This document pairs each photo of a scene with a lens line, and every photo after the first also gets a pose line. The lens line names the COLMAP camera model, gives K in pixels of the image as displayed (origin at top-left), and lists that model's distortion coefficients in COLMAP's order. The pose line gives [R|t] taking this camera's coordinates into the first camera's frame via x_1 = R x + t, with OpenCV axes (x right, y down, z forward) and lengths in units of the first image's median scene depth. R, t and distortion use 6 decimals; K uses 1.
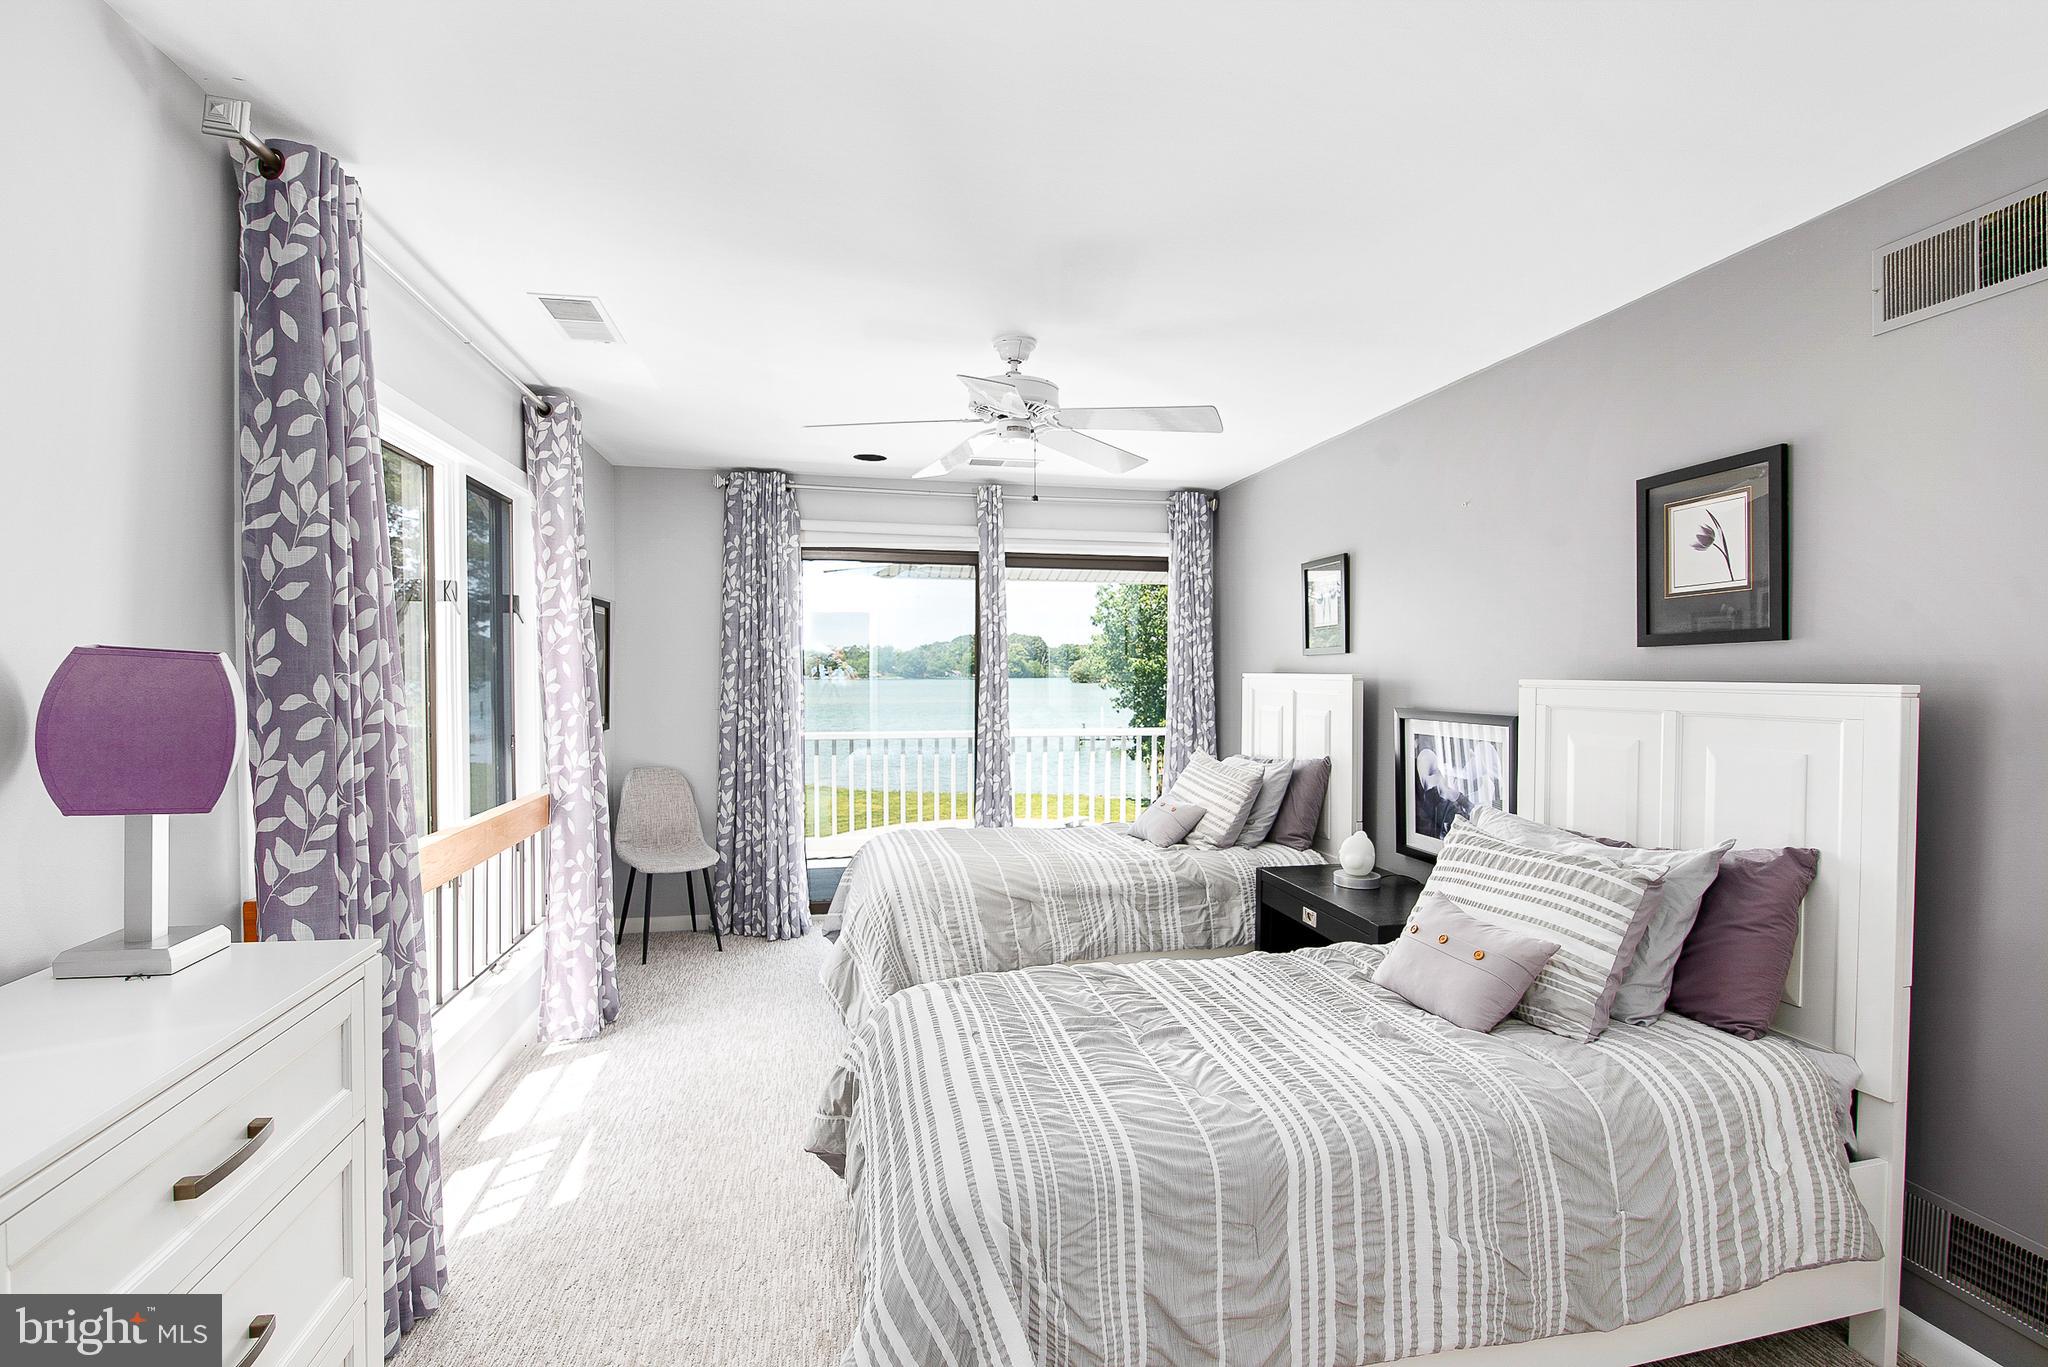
lens RADIAL K [[935.5, 0, 1025.2], [0, 935.5, 683.2], [0, 0, 1]] dist [-0.020657, 0.001607]
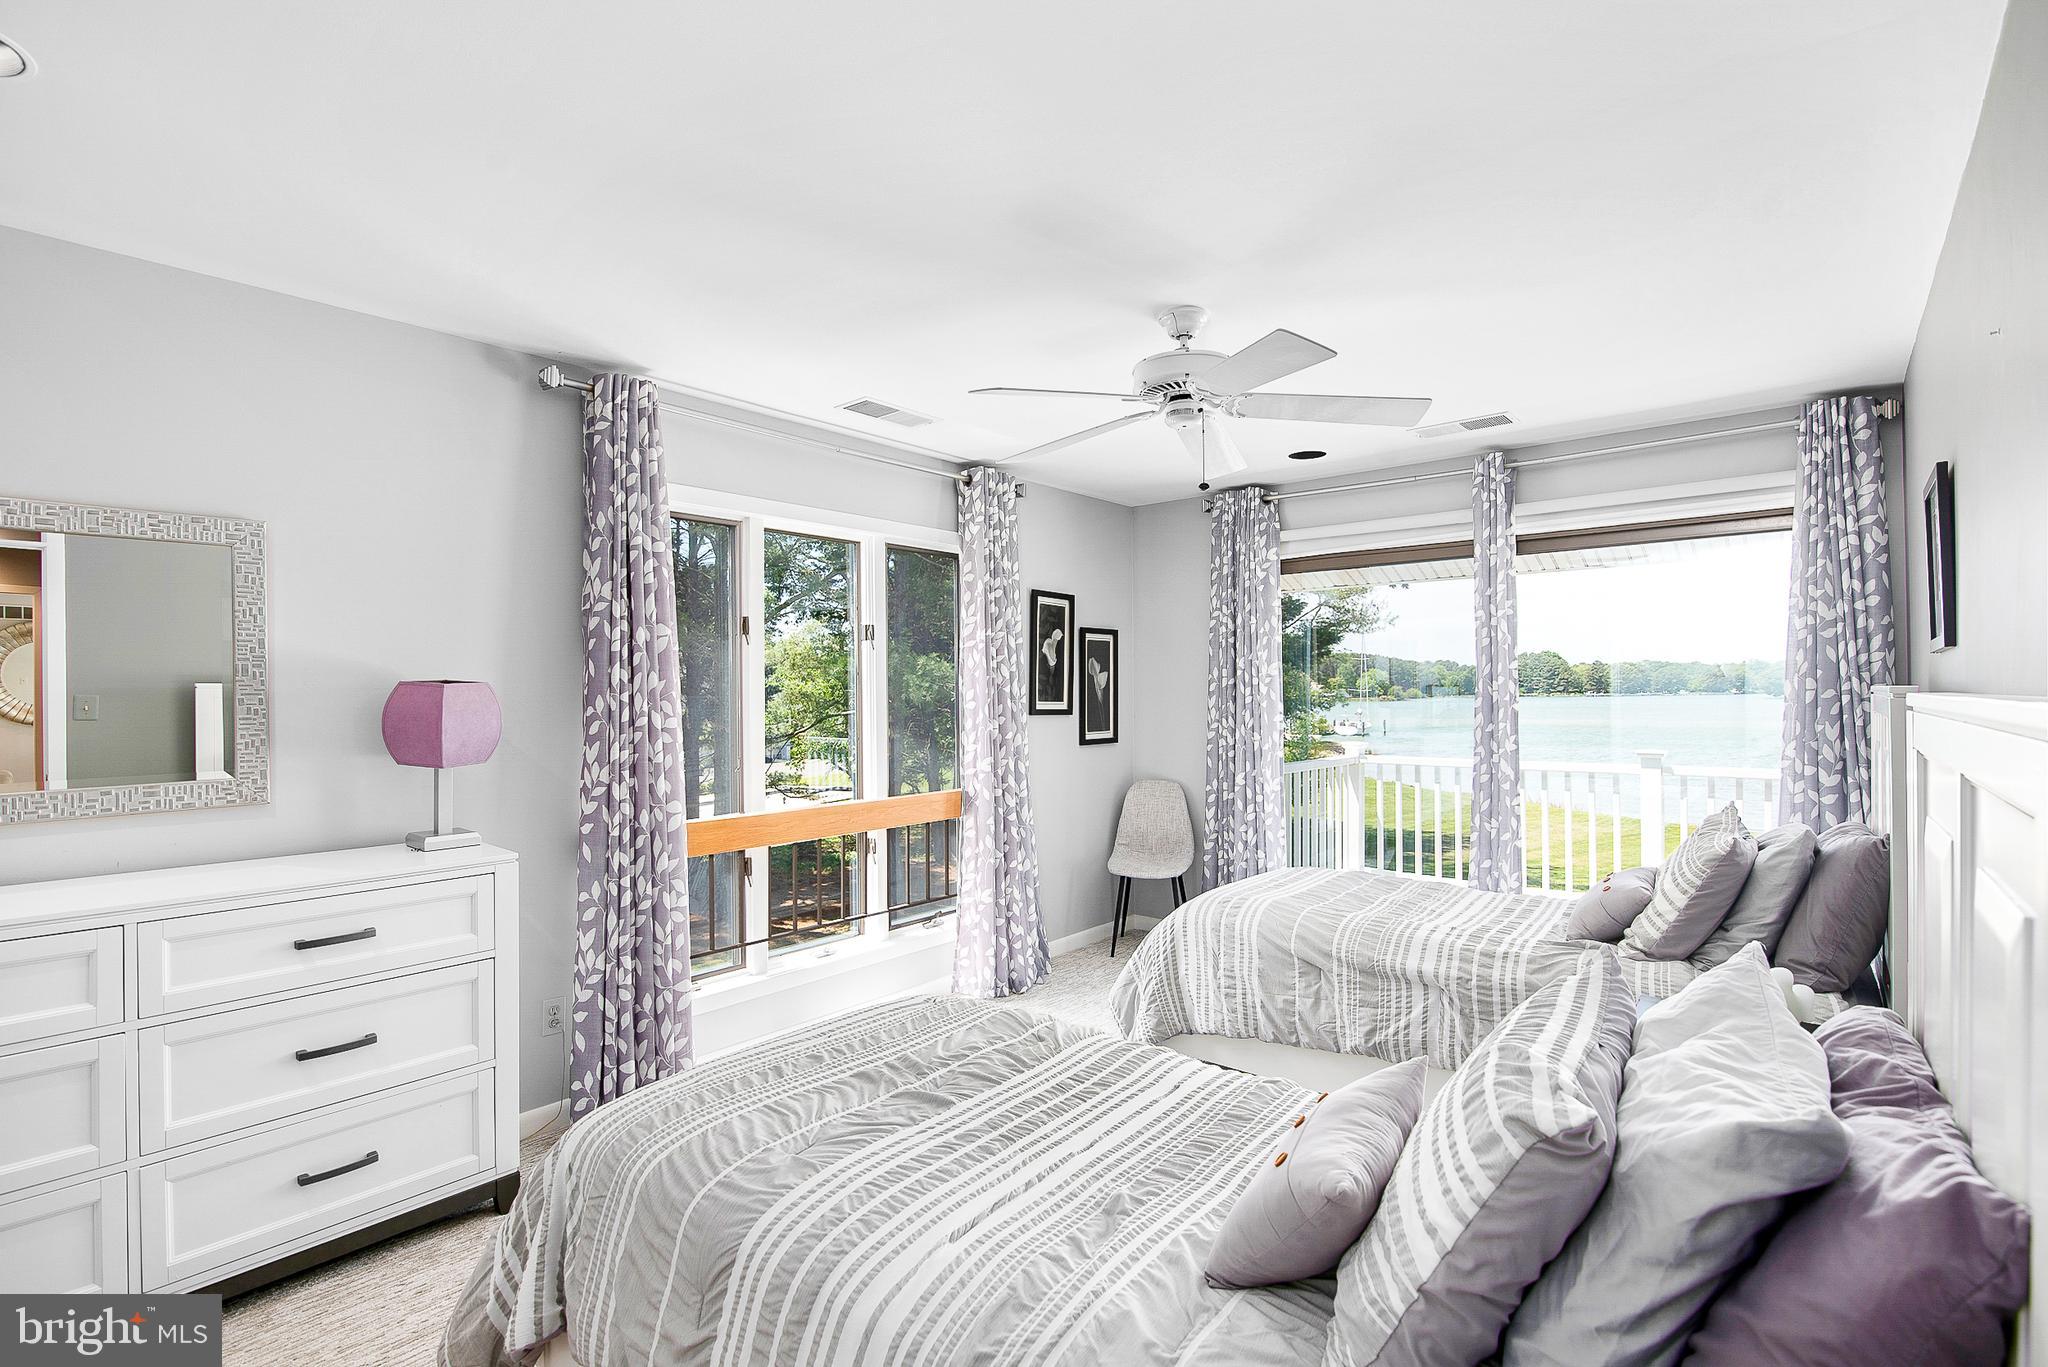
lens RADIAL K [[935.5, 0, 1021.7], [0, 935.5, 683.3], [0, 0, 1]] dist [-0.020657, 0.001607]
pose [[0.611481, -0.014450, -0.791127, 0.504862], [-0.002339, 0.999796, -0.020069, 0.001149], [0.791255, 0.014122, 0.611323, 0.295735]]
